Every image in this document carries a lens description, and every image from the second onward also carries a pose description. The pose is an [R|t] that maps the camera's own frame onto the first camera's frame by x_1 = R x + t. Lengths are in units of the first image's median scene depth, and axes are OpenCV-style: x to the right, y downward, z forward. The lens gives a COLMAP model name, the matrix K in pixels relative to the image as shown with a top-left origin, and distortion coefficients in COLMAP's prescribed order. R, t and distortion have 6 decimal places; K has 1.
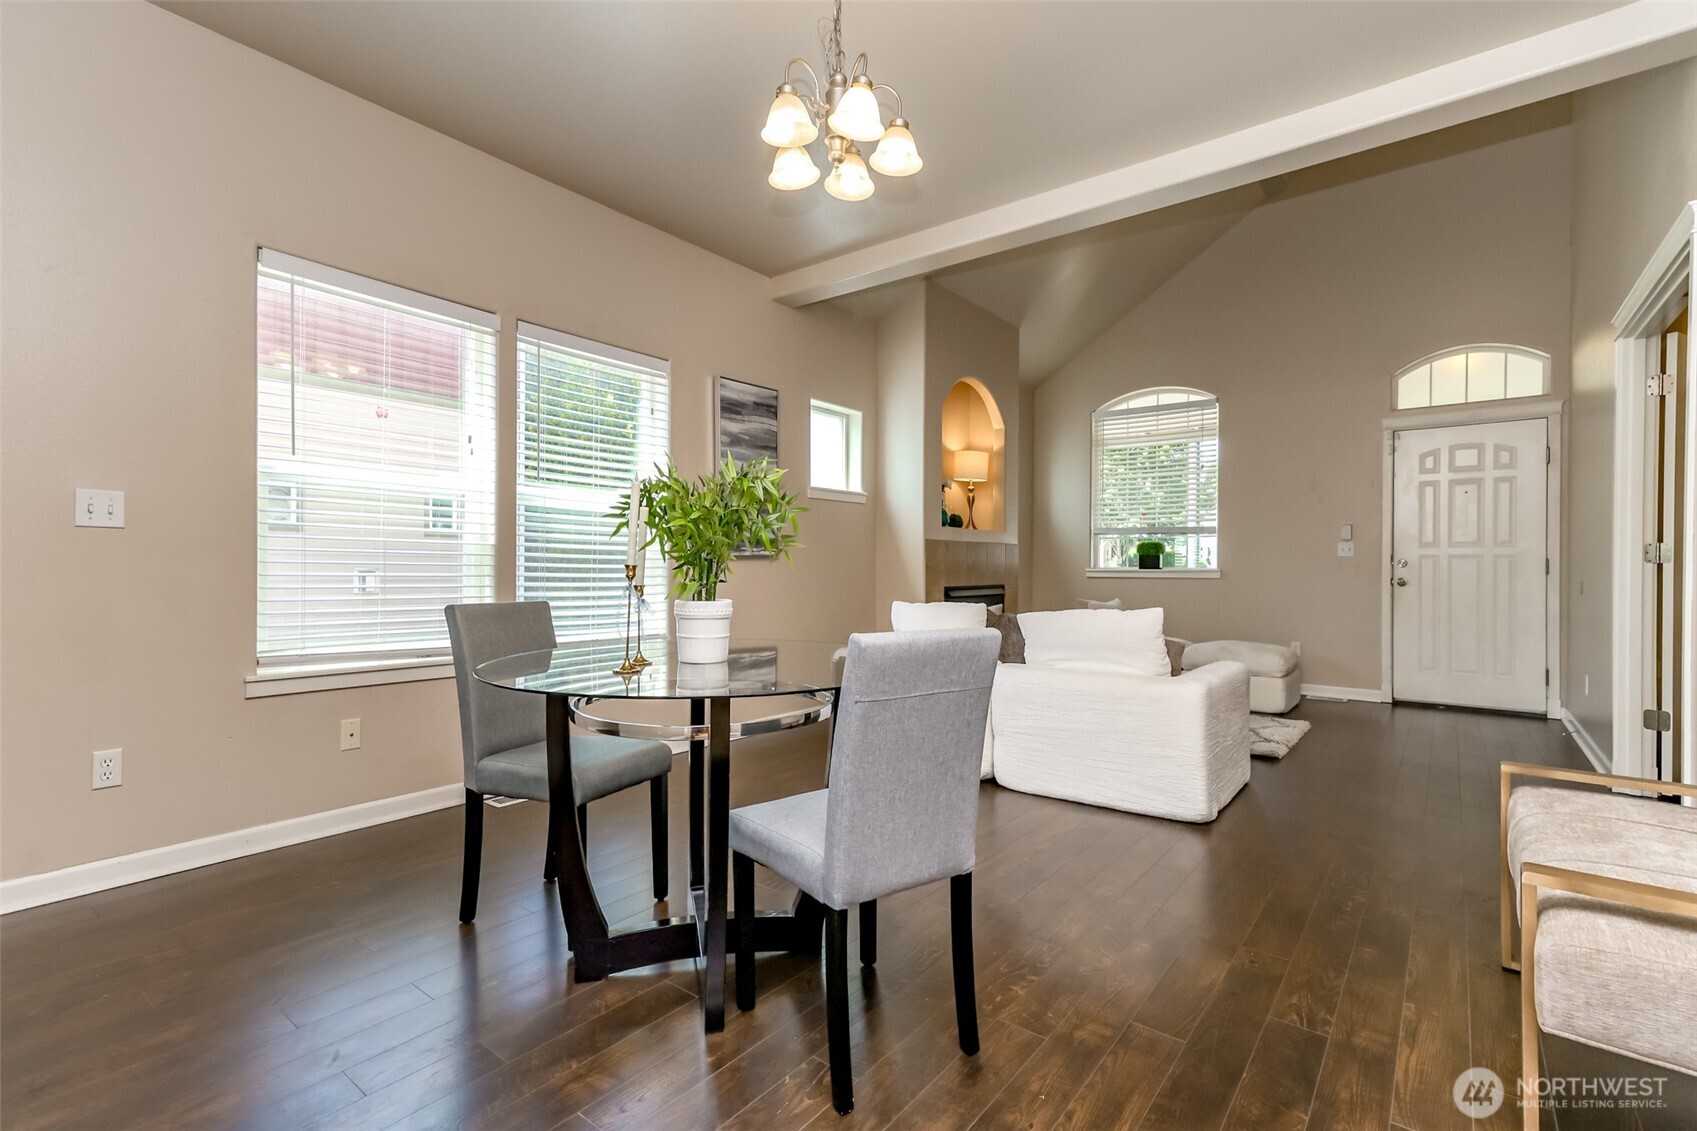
lens RADIAL K [[772.1, 0, 862.6], [0, 772.1, 566.3], [0, 0, 1]] dist [0.017843, 0.000935]
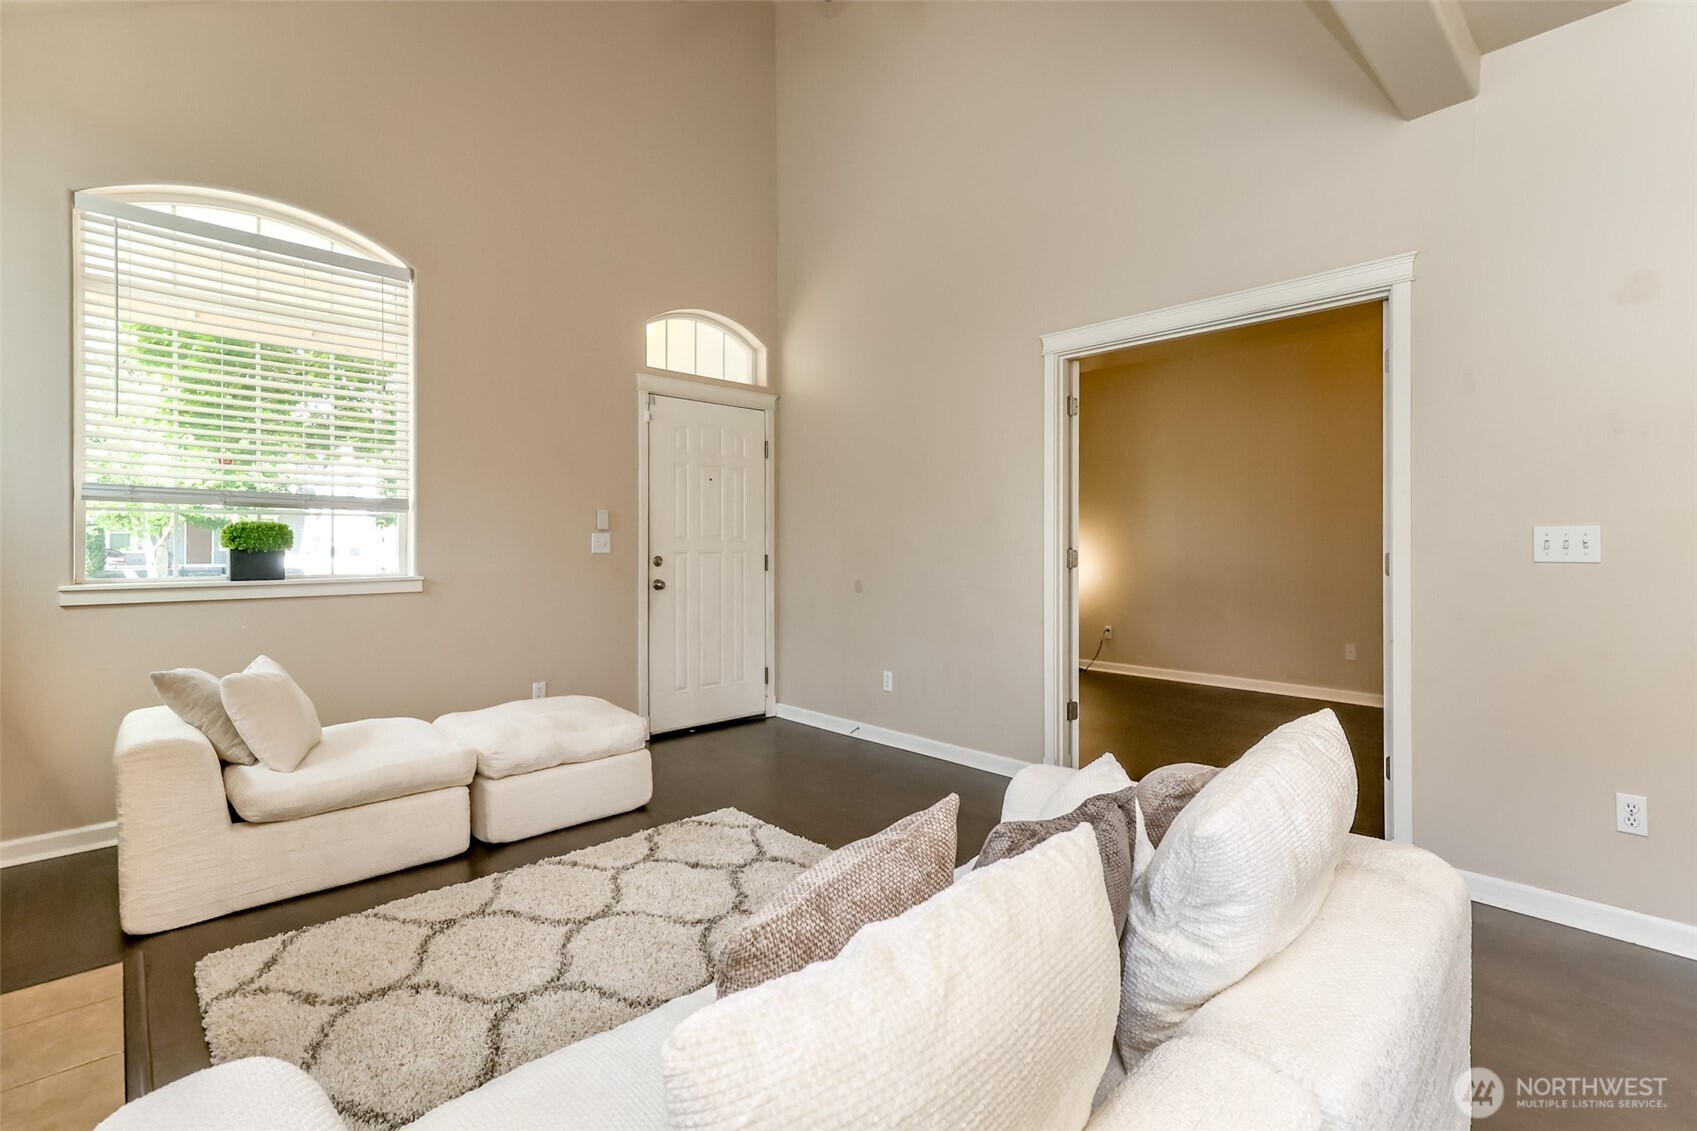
lens RADIAL K [[772.1, 0, 865.5], [0, 772.1, 539.3], [0, 0, 1]] dist [0.017843, 0.000935]
pose [[0.150118, 0.002347, 0.988665, -0.054716], [-0.001258, 0.999997, -0.002183, -0.025120], [-0.988667, -0.000916, 0.150121, 0.673407]]
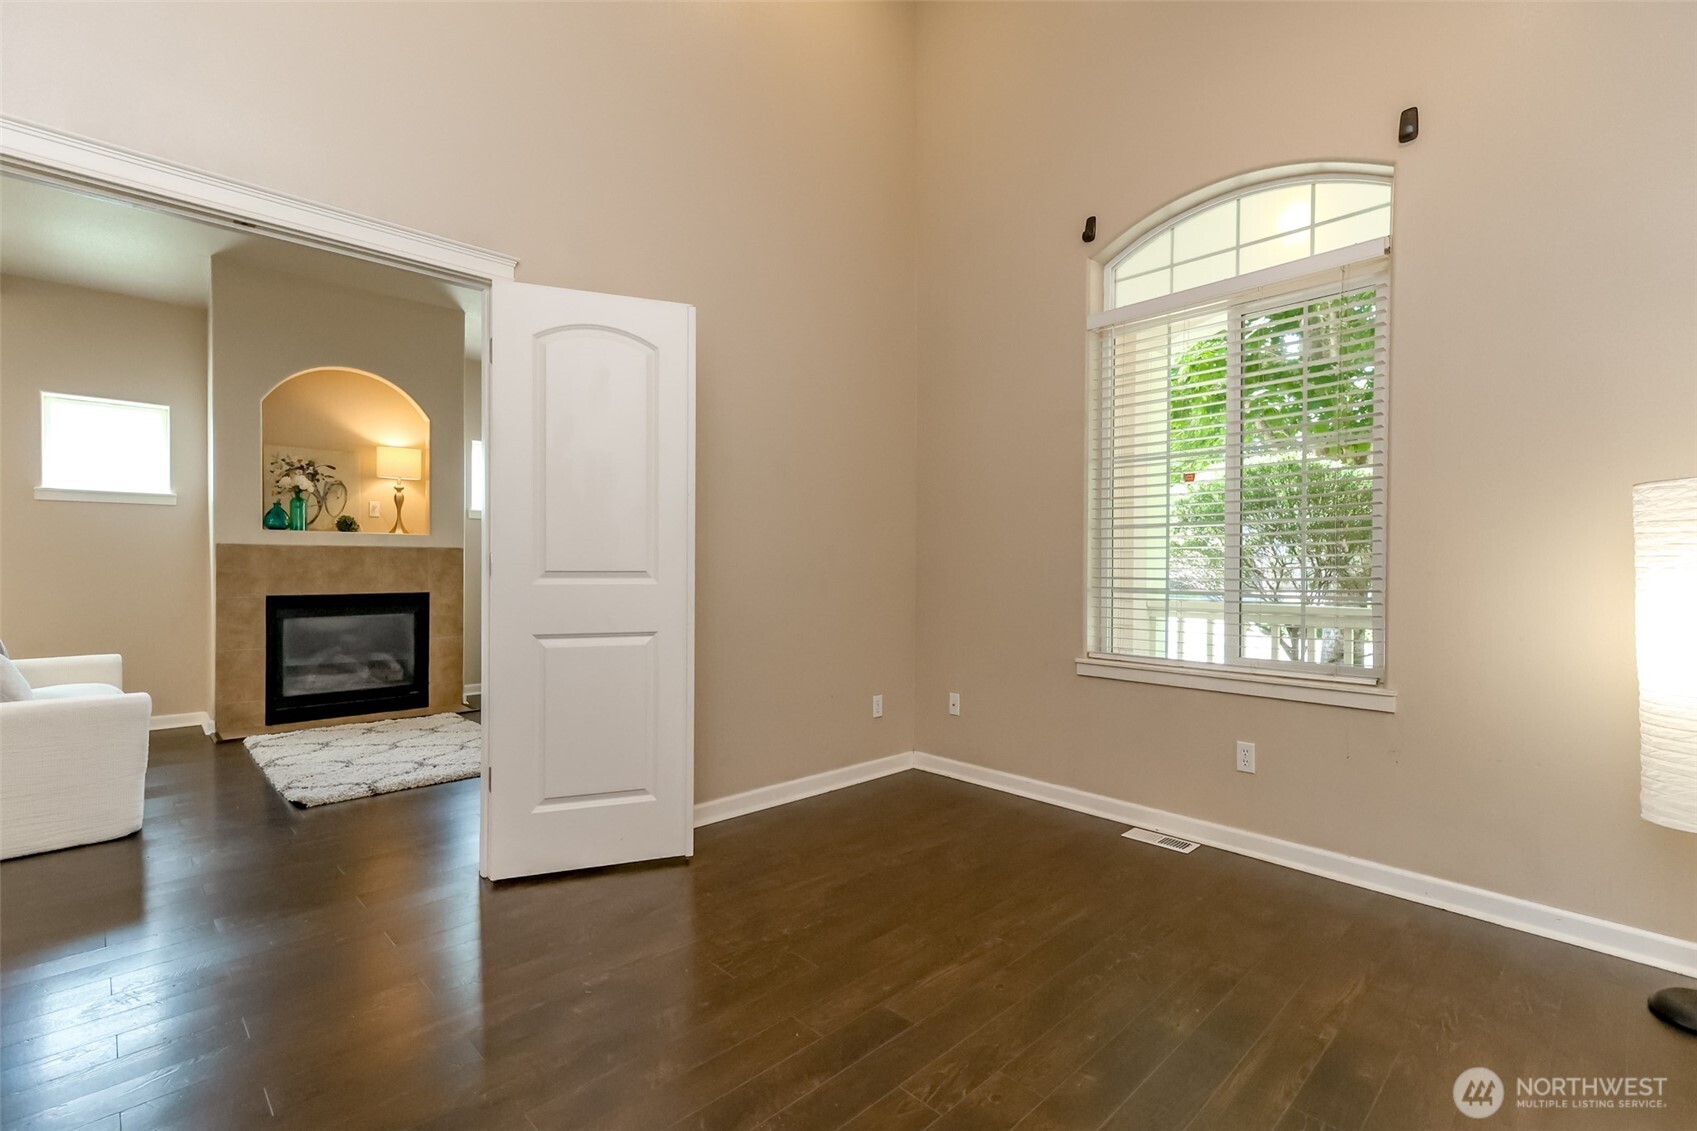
lens RADIAL K [[750.9, 0, 857.2], [0, 750.9, 572.3], [0, 0, 1]] dist [0.008733, 0.001811]
pose [[0.989879, 0.003601, -0.141865, 0.874589], [-0.001977, 0.999931, 0.011586, -0.012208], [0.141897, -0.011189, 0.989818, 0.203034]]
